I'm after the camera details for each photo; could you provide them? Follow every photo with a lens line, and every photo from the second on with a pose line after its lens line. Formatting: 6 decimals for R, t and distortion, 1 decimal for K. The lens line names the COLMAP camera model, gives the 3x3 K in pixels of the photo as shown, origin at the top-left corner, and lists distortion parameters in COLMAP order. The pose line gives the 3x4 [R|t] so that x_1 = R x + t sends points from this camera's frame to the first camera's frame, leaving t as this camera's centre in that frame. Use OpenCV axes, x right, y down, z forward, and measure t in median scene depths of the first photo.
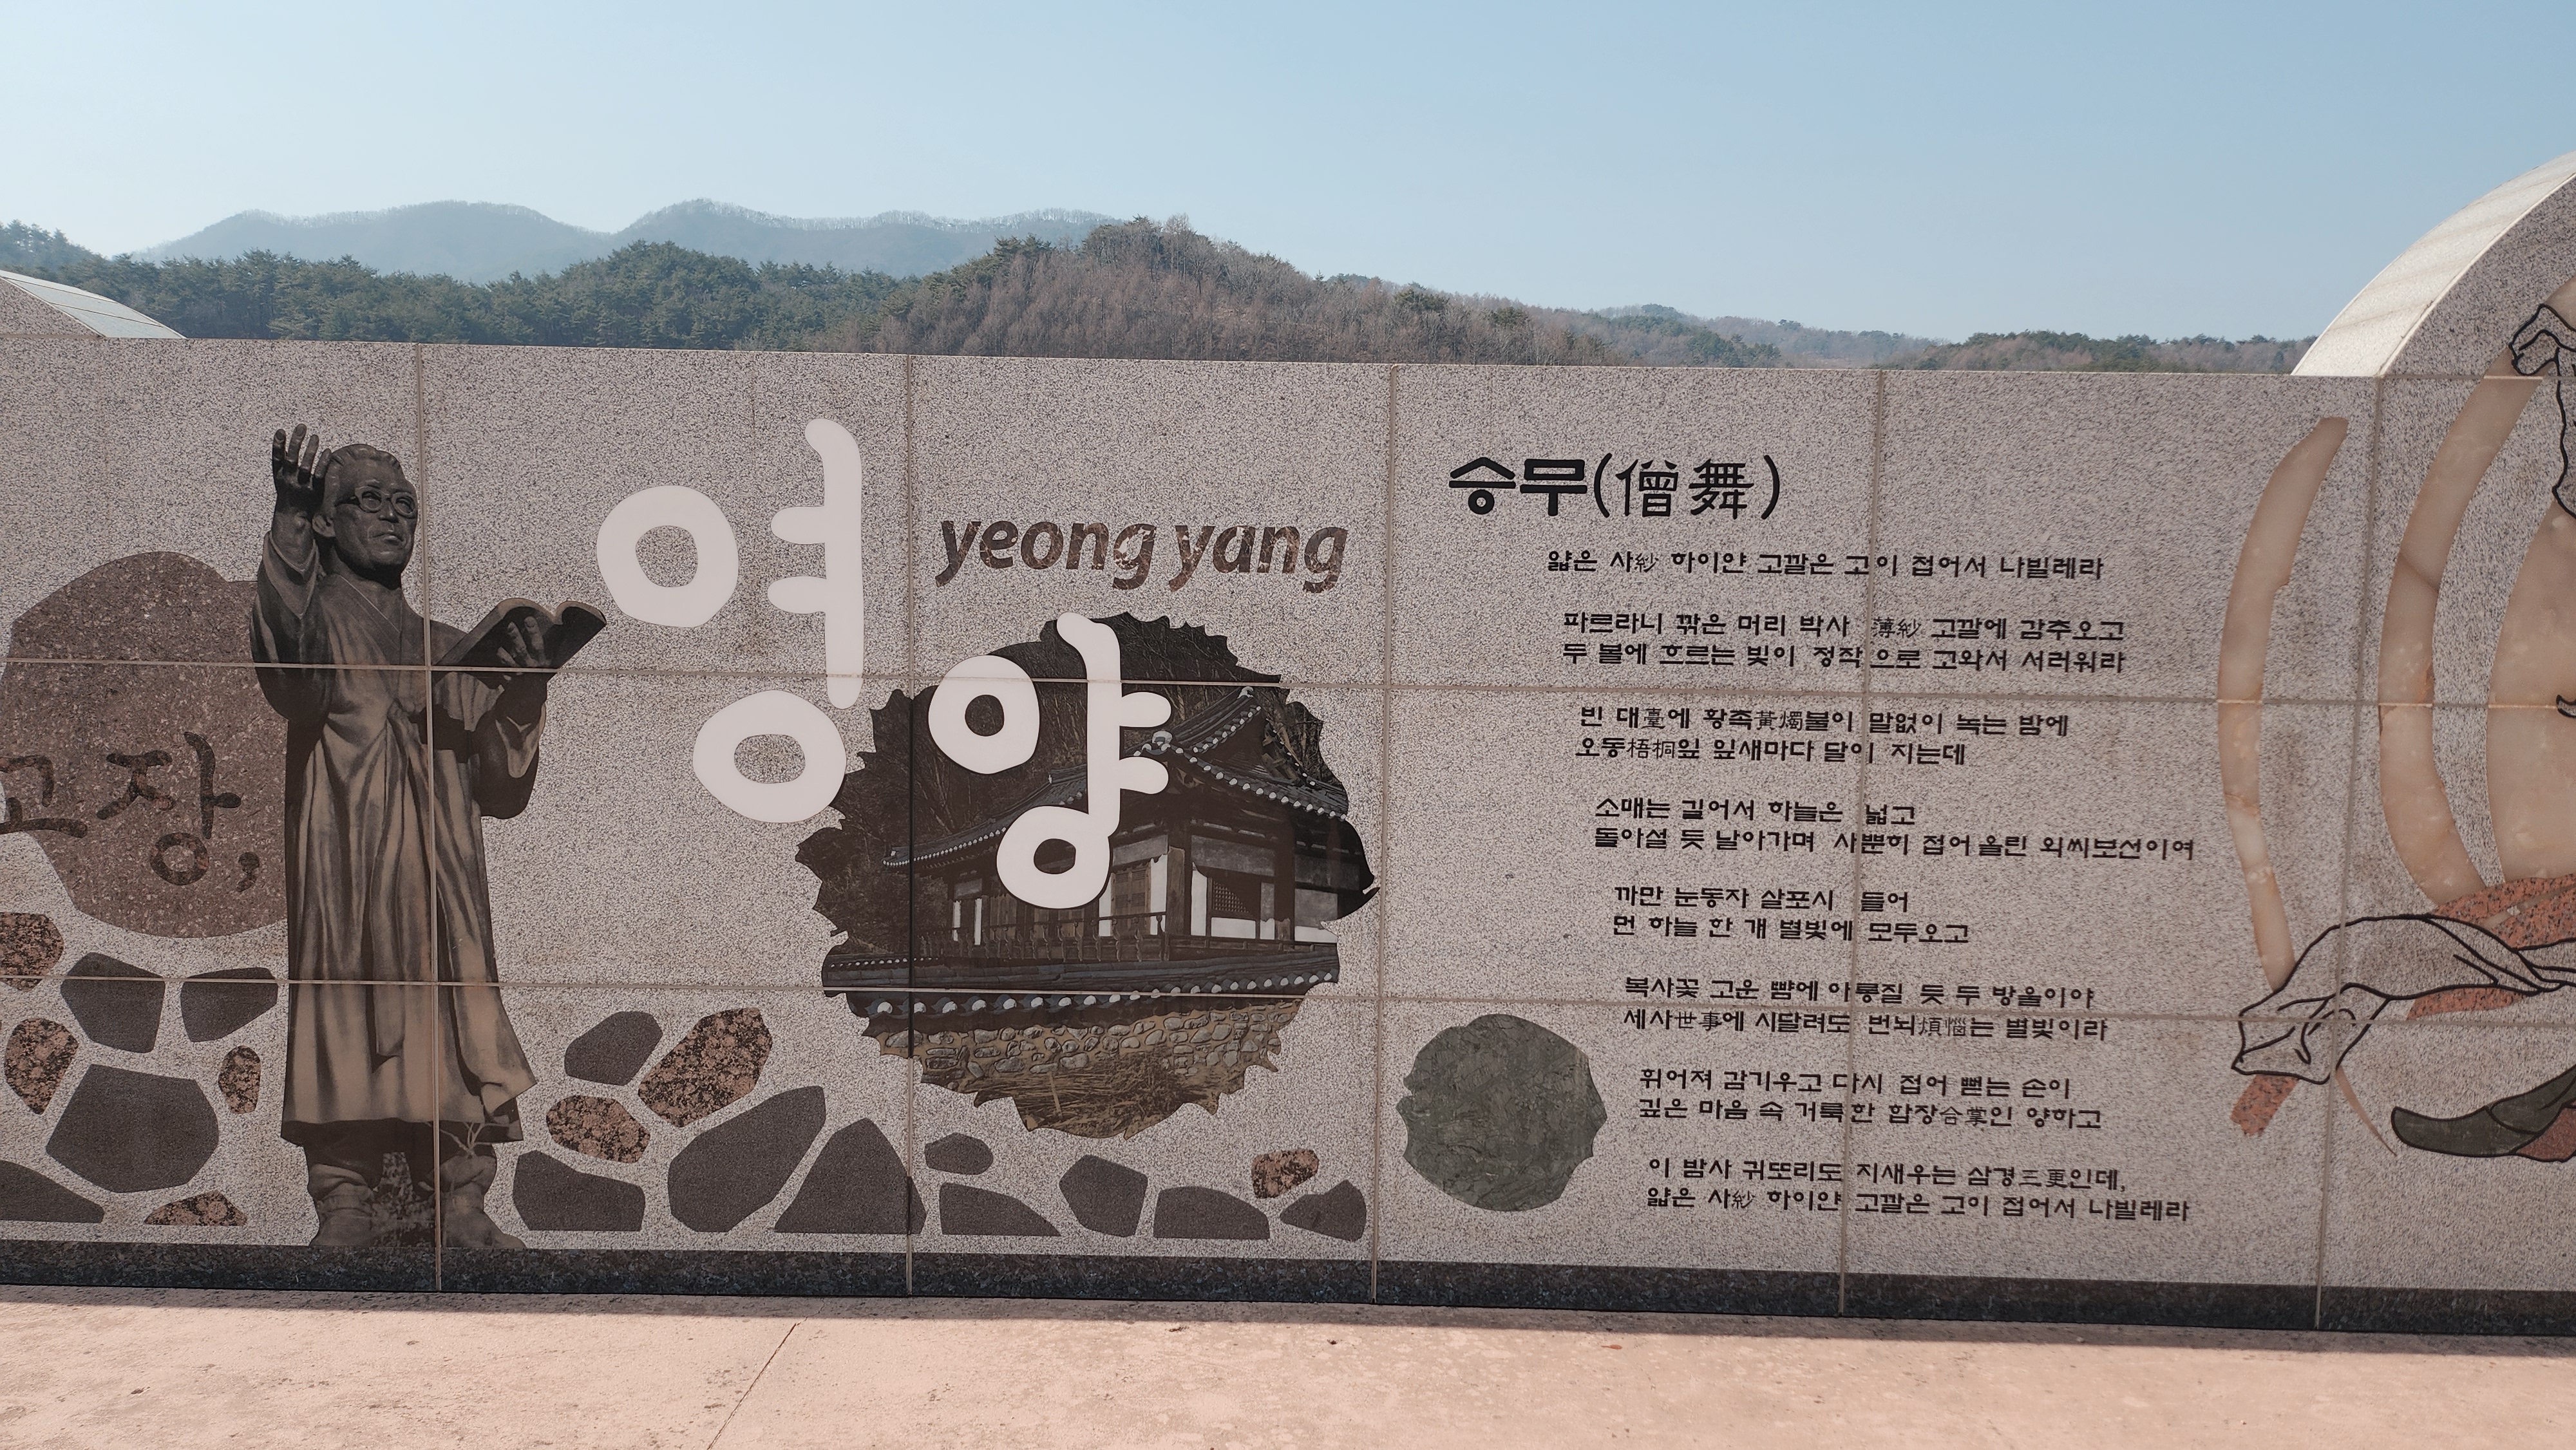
lens RADIAL K [[1803.4, 0, 1294.2], [0, 1803.4, 753.1], [0, 0, 1]] dist [0.069492, -0.058151]
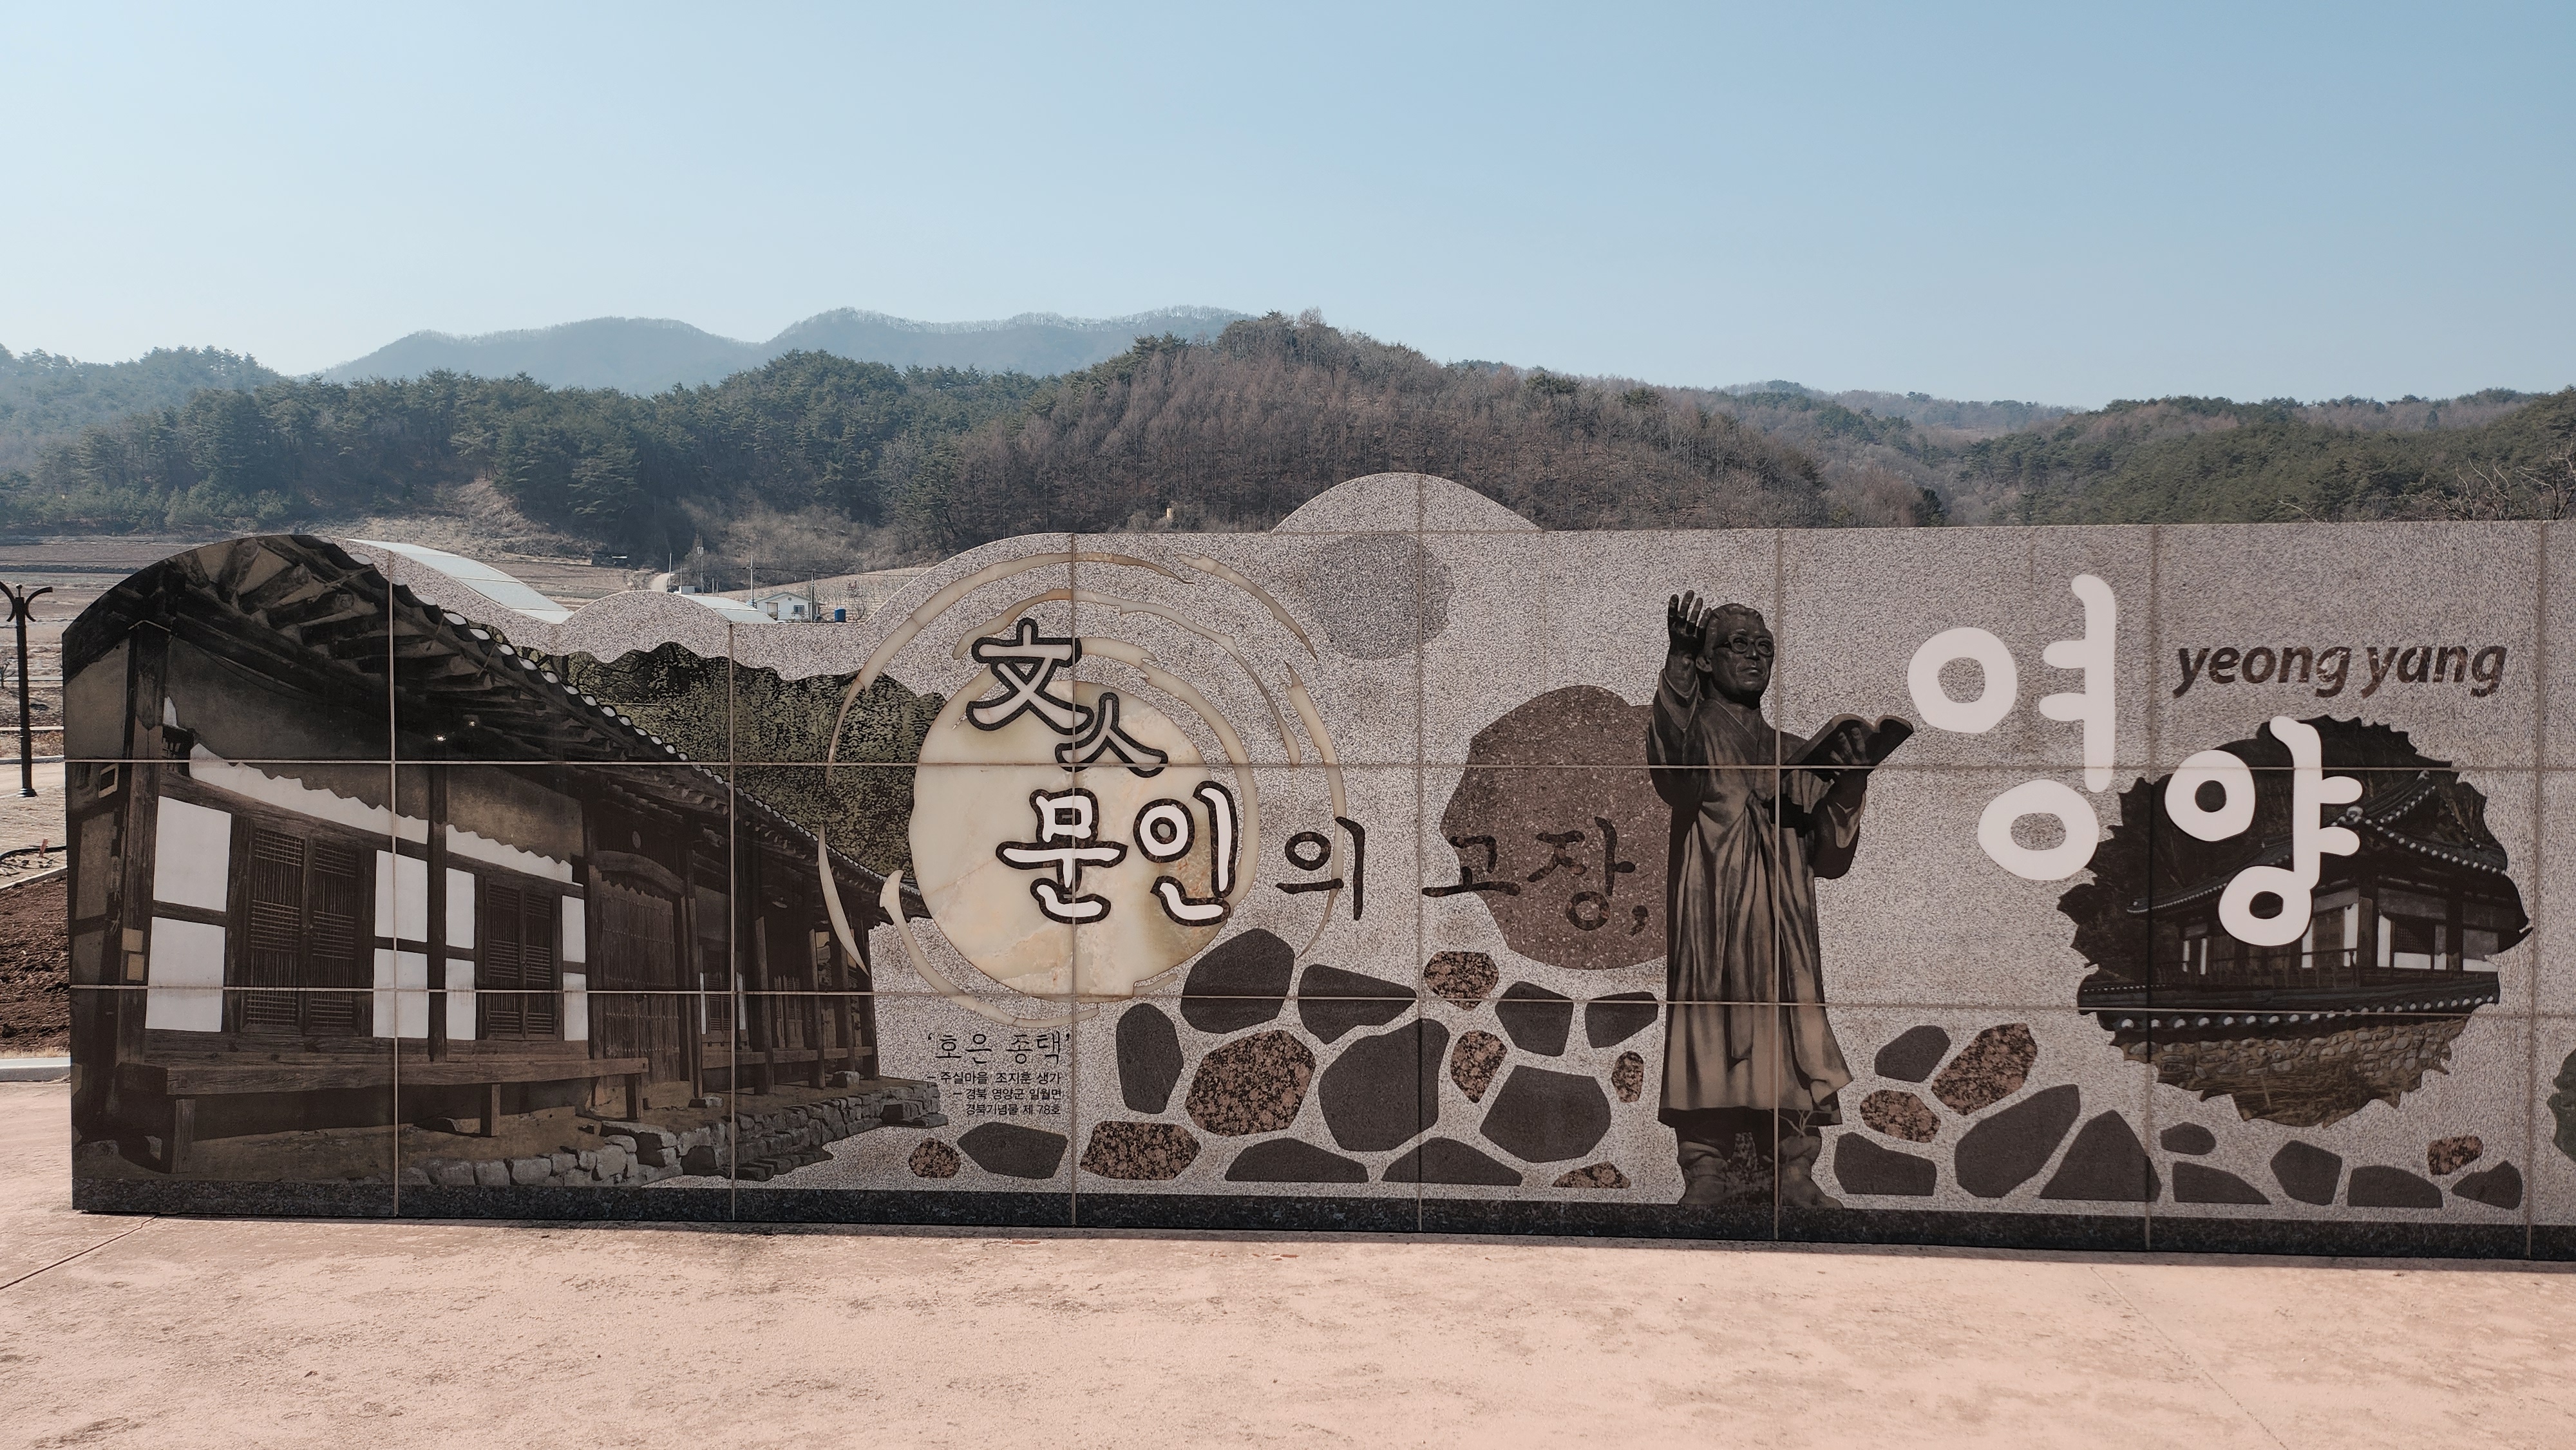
lens RADIAL K [[1803.4, 0, 1296.0], [0, 1803.4, 739.8], [0, 0, 1]] dist [0.069492, -0.058151]
pose [[0.998169, -0.016662, -0.058145, -0.739236], [0.013625, 0.998542, -0.052234, -0.001733], [0.058931, 0.051346, 0.996941, -0.345442]]
